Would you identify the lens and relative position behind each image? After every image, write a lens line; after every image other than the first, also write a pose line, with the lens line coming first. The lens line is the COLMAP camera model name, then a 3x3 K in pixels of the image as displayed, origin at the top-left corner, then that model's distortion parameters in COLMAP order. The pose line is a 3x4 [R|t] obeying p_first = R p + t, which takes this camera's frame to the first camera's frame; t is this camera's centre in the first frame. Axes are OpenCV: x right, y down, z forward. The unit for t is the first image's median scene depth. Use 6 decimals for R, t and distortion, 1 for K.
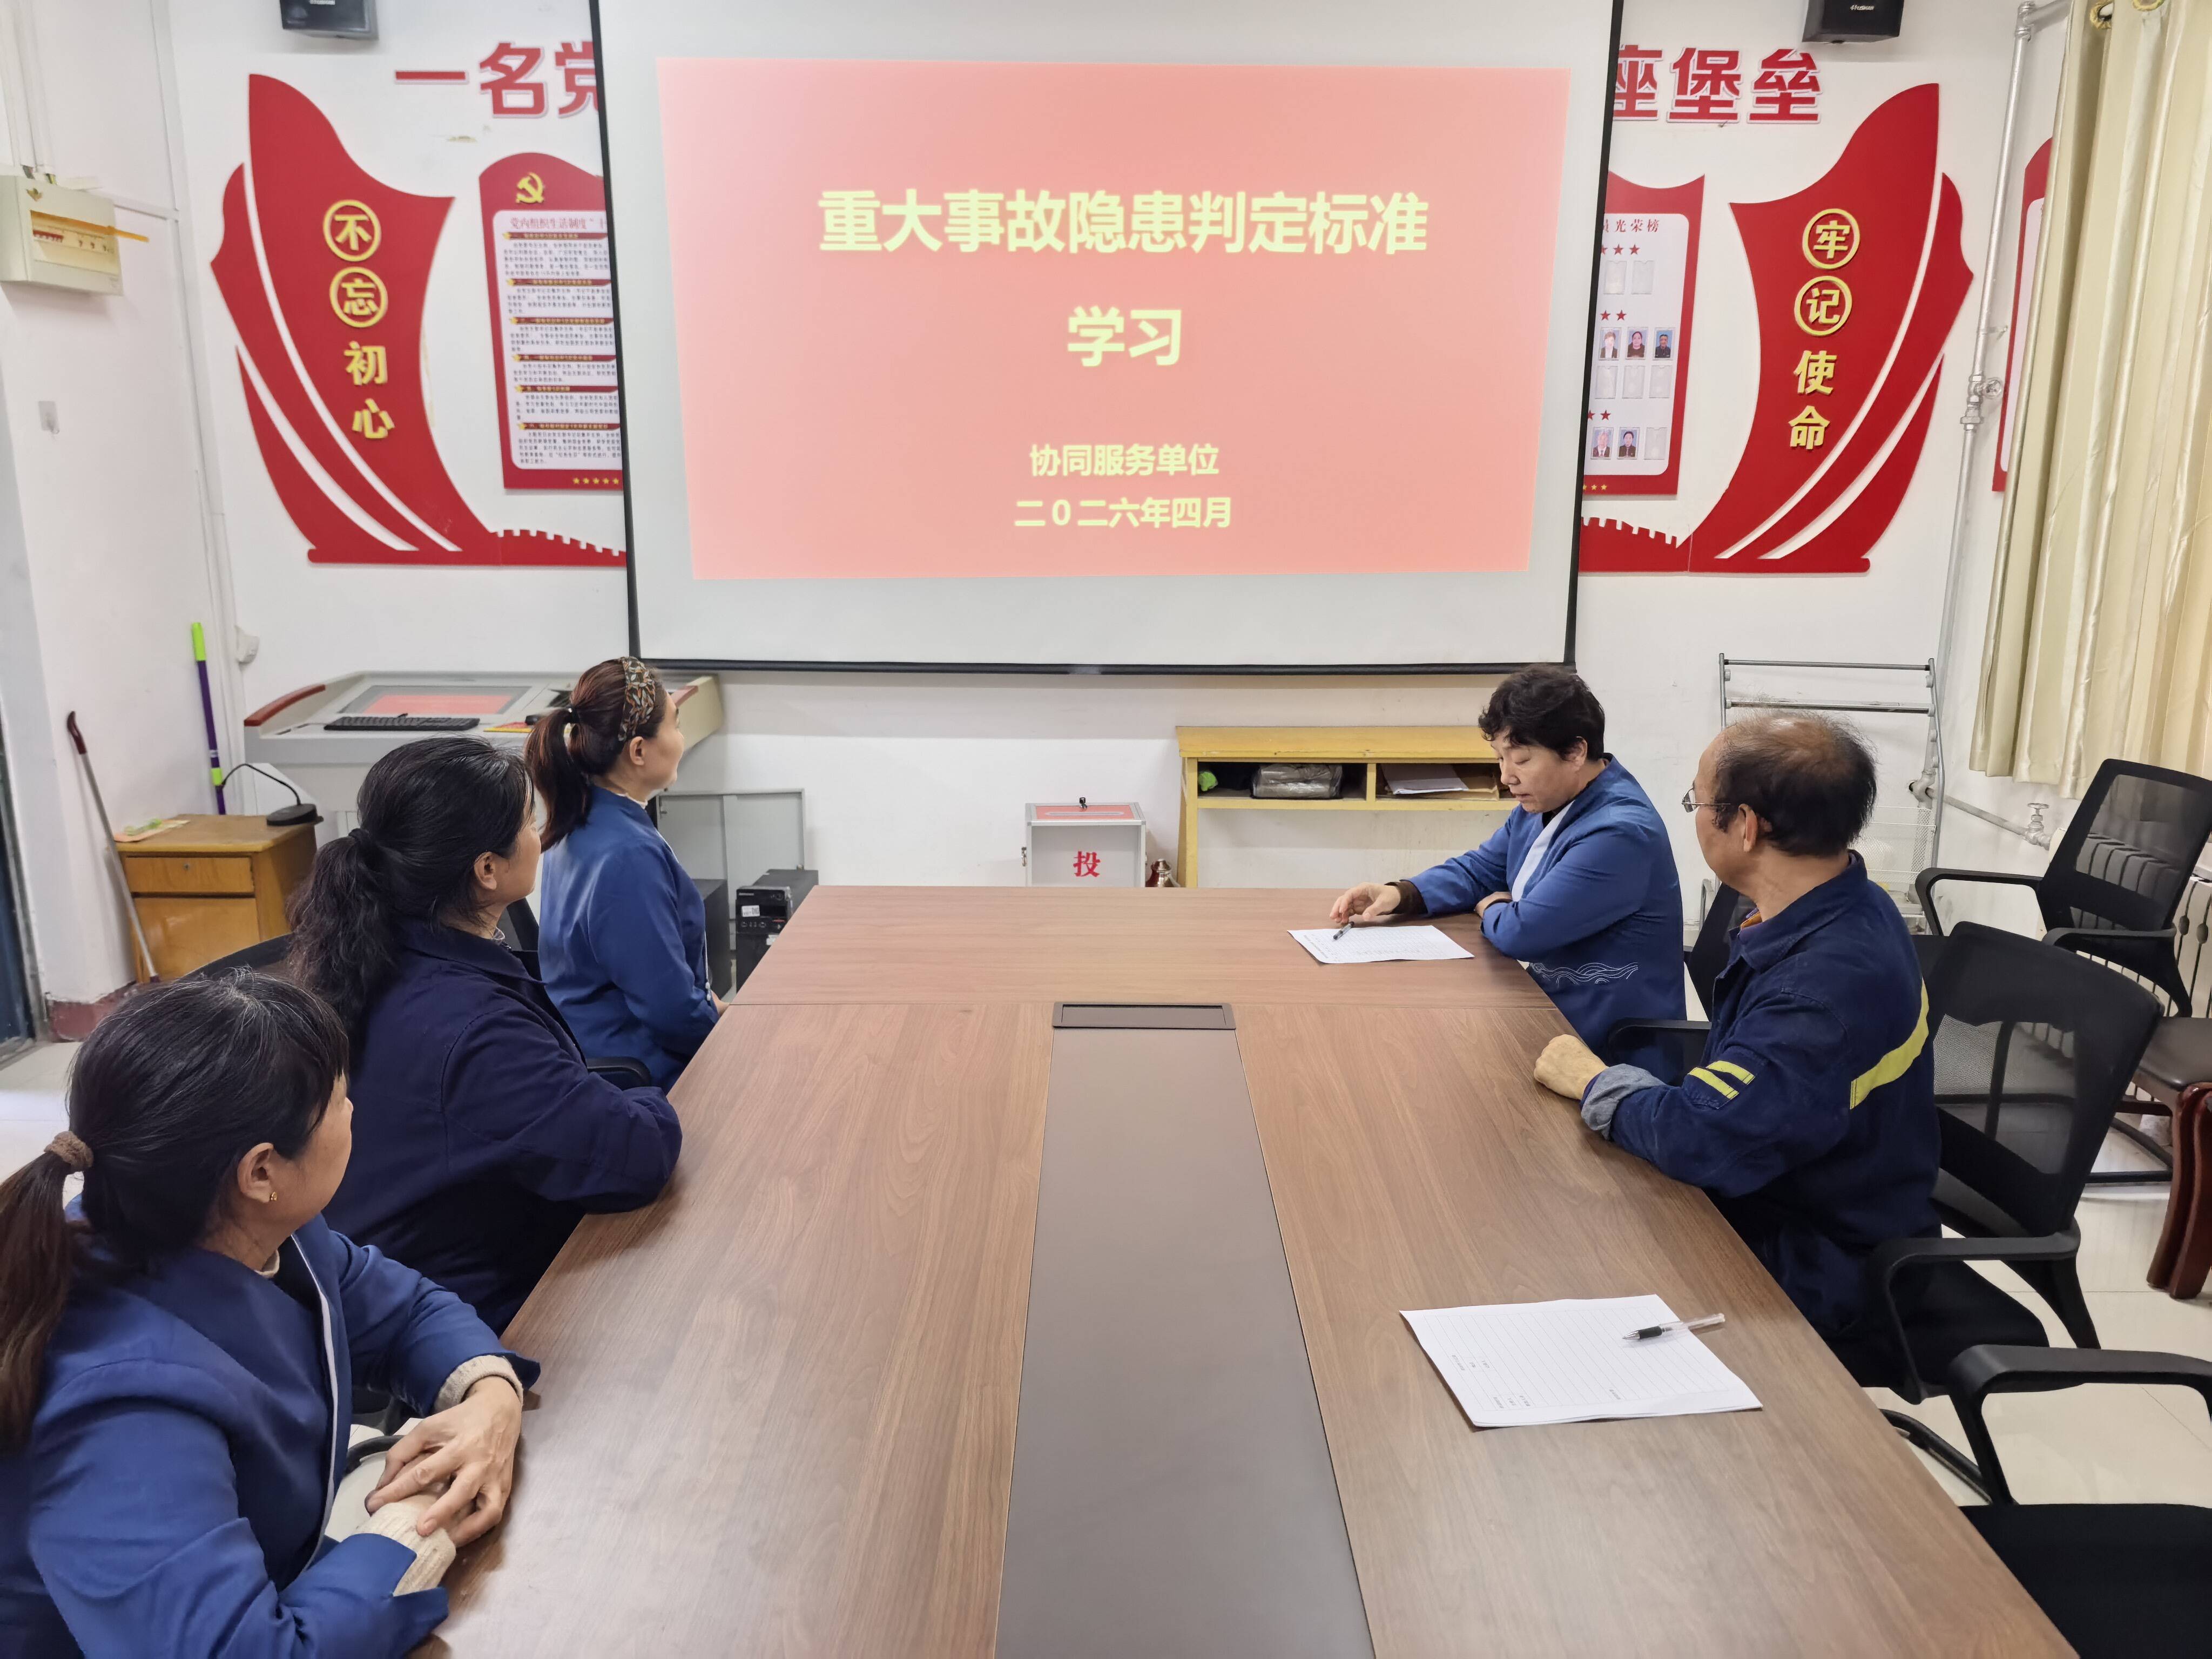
lens RADIAL K [[1676.2, 0, 1106.0], [0, 1676.2, 829.5], [0, 0, 1]] dist [0.071066, -0.139556]
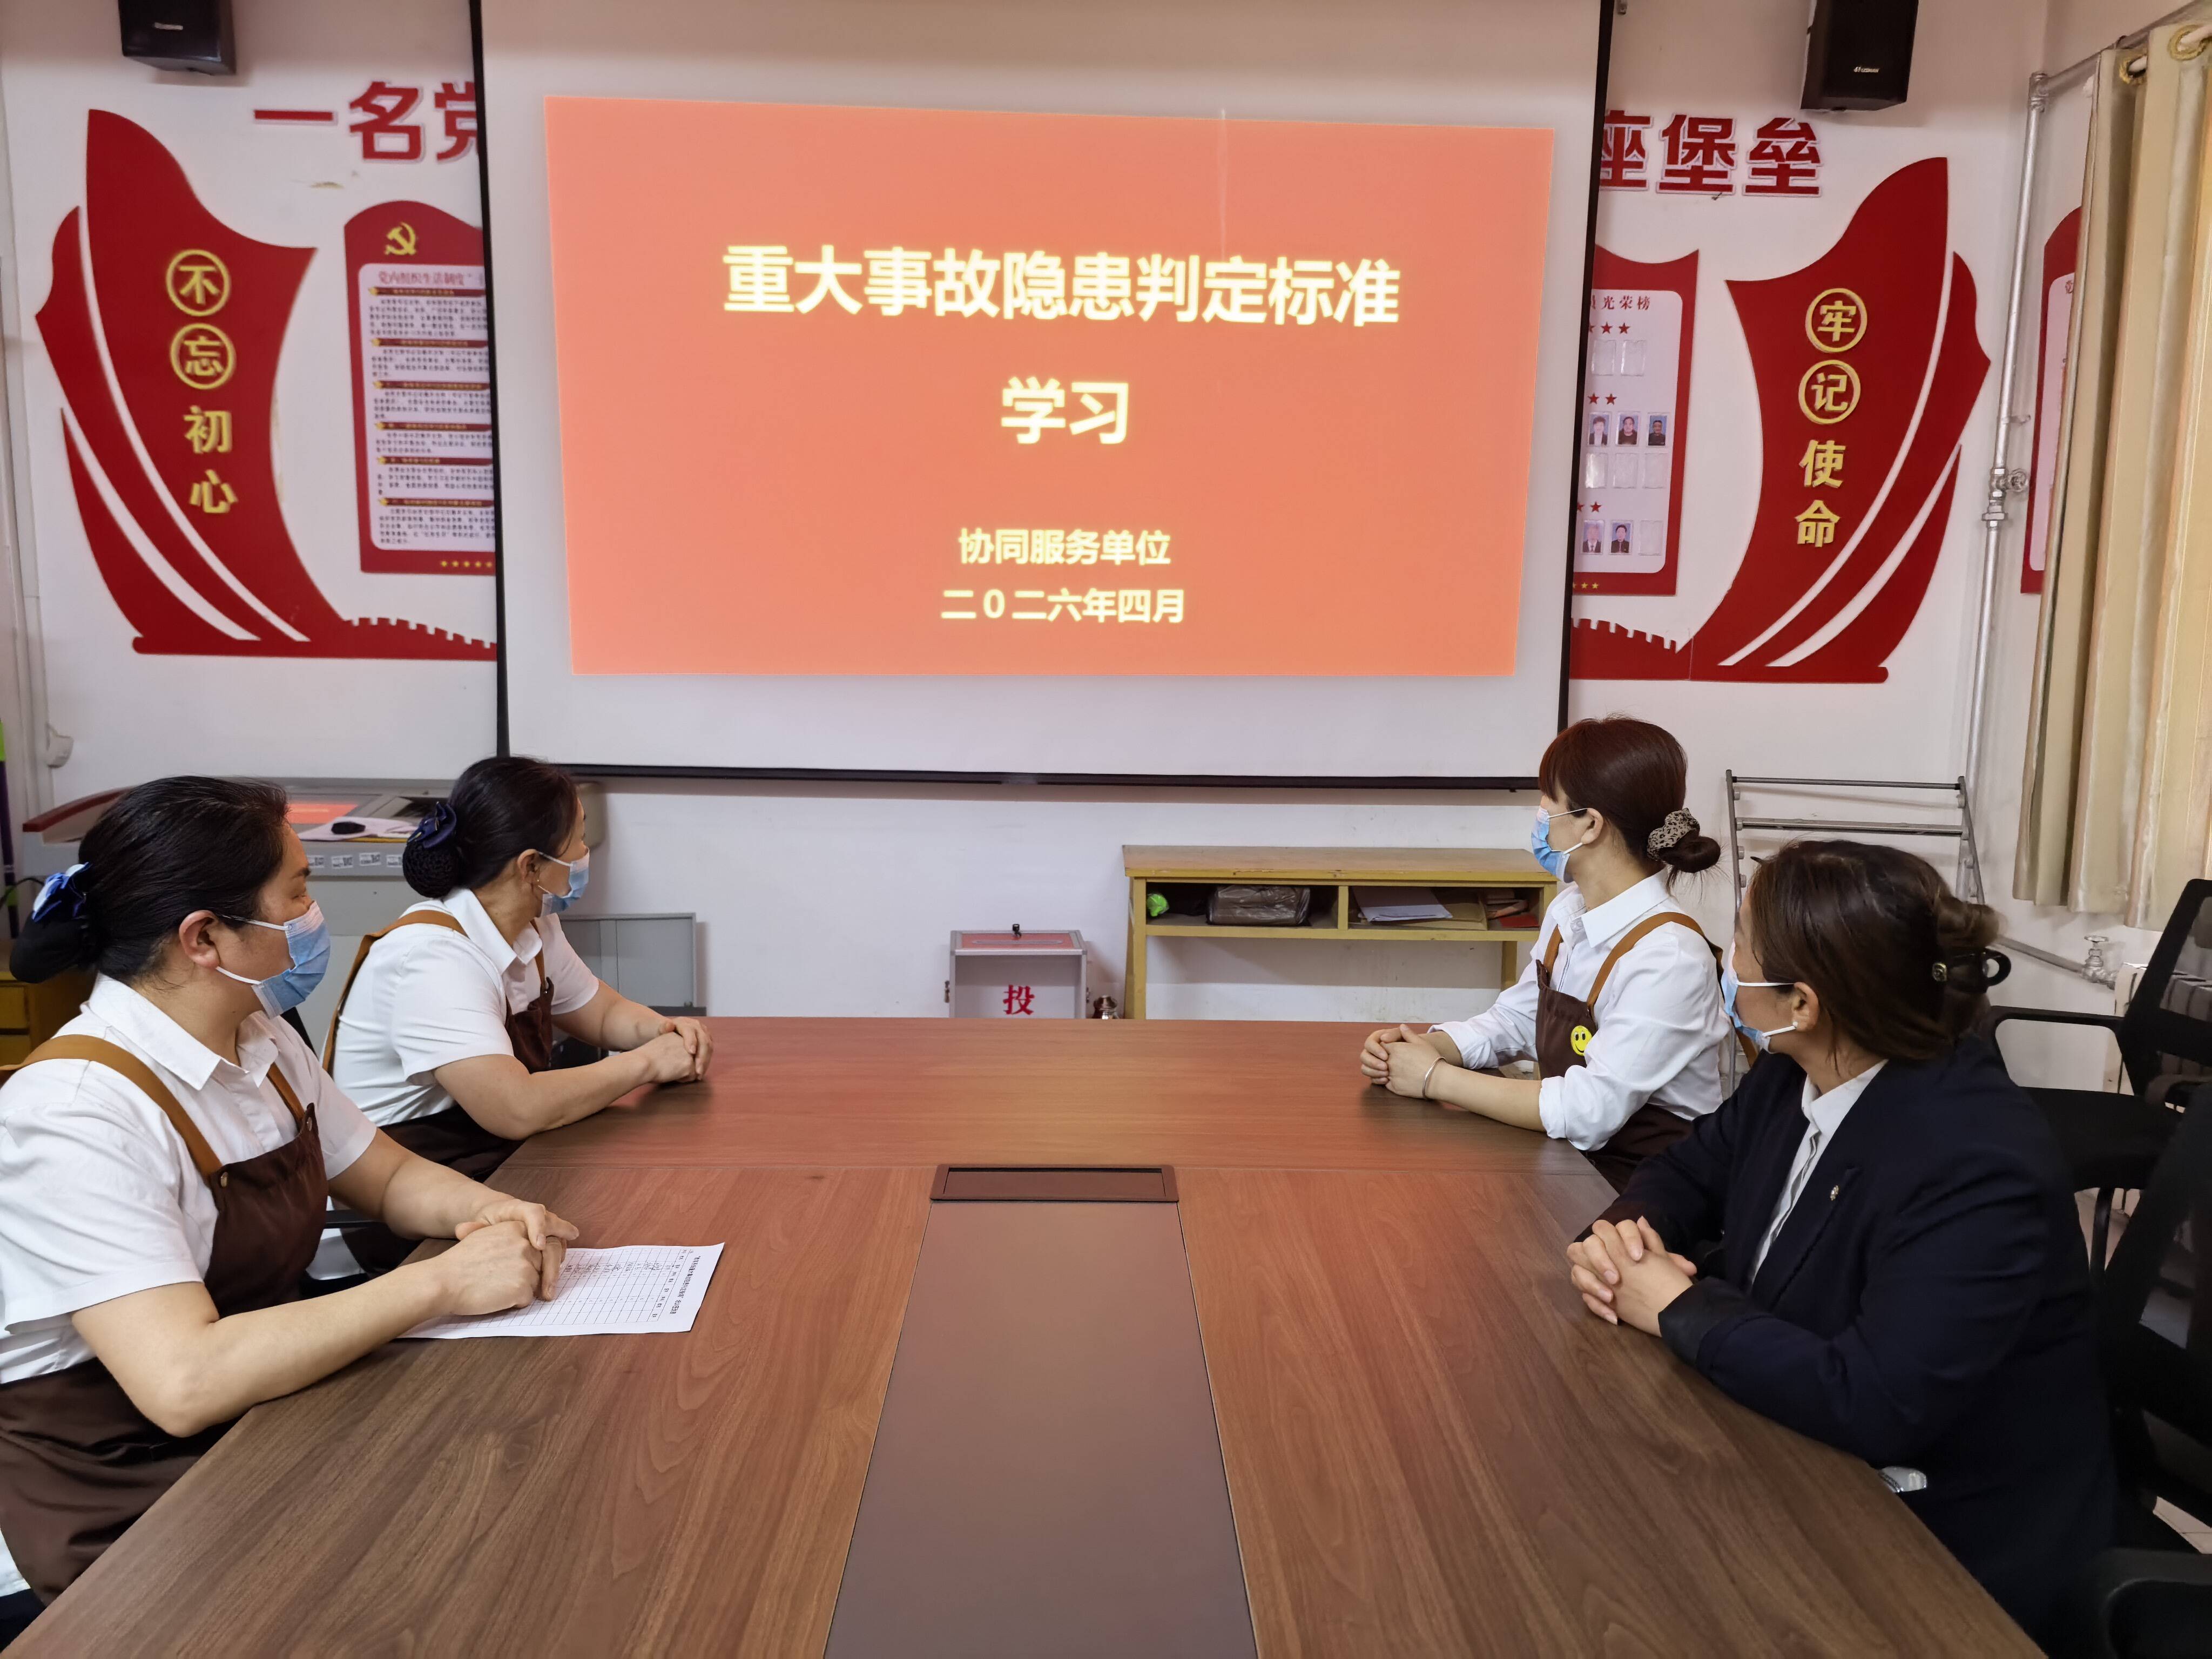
lens RADIAL K [[1676.2, 0, 1106.0], [0, 1676.2, 829.5], [0, 0, 1]] dist [0.071066, -0.139556]
pose [[0.999746, 0.005718, 0.021792, 0.014457], [-0.003712, 0.995846, -0.090980, 0.011590], [-0.022221, 0.090876, 0.995614, 0.125087]]
